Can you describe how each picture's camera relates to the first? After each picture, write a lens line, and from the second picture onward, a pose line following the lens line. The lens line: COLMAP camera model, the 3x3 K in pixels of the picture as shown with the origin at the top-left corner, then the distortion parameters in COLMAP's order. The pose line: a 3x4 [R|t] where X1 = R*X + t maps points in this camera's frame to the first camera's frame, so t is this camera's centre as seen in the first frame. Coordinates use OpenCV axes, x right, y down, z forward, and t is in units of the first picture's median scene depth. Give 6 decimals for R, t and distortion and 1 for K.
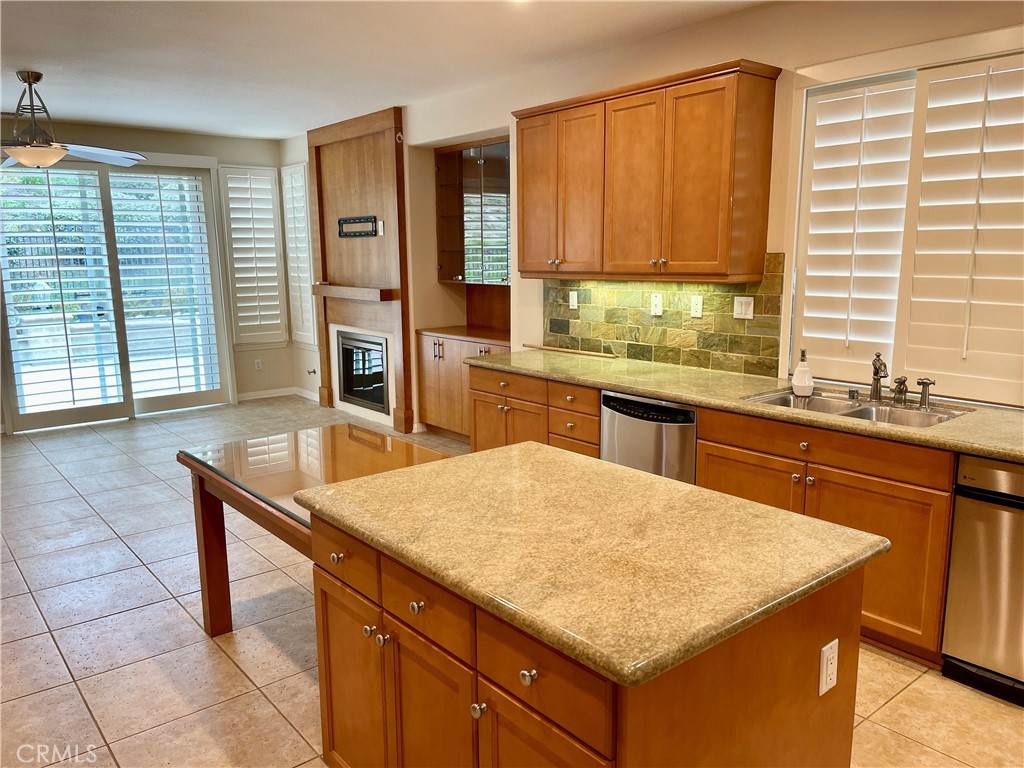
lens RADIAL K [[769.1, 0, 509.3], [0, 769.1, 388.0], [0, 0, 1]] dist [0.056462, -0.049758]
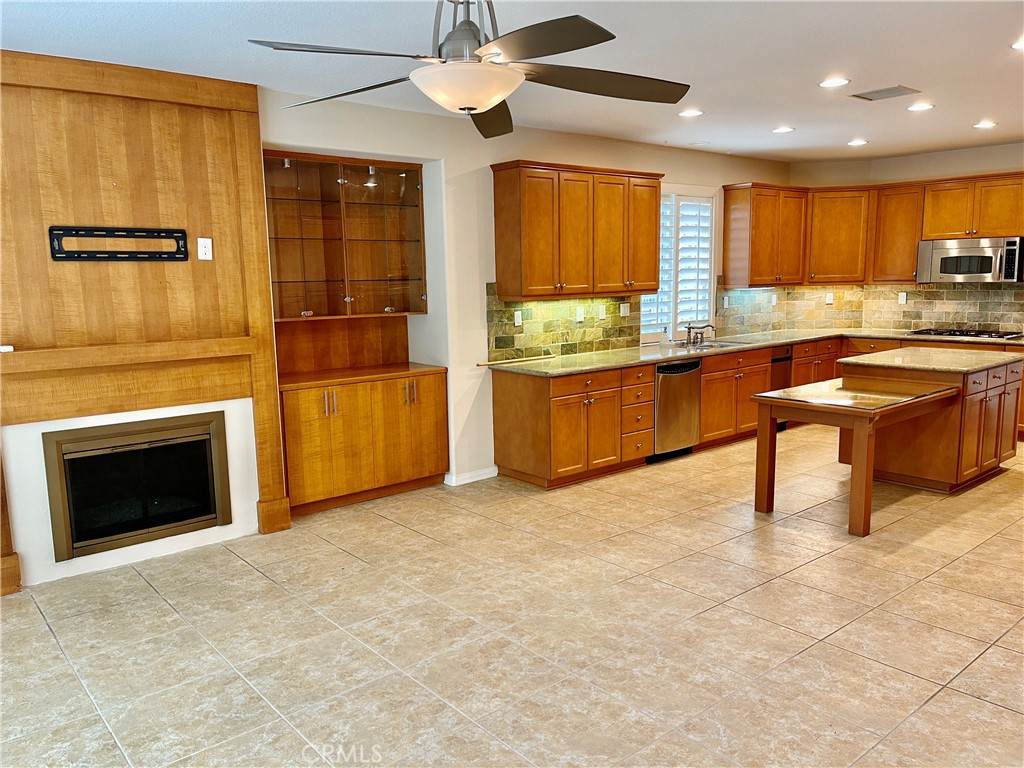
lens RADIAL K [[769.1, 0, 502.0], [0, 769.1, 391.3], [0, 0, 1]] dist [0.056462, -0.049758]
pose [[-0.007571, -0.140043, 0.990116, -0.837719], [0.193519, 0.971221, 0.138851, -0.129142], [-0.981067, 0.192657, 0.019748, 0.748861]]
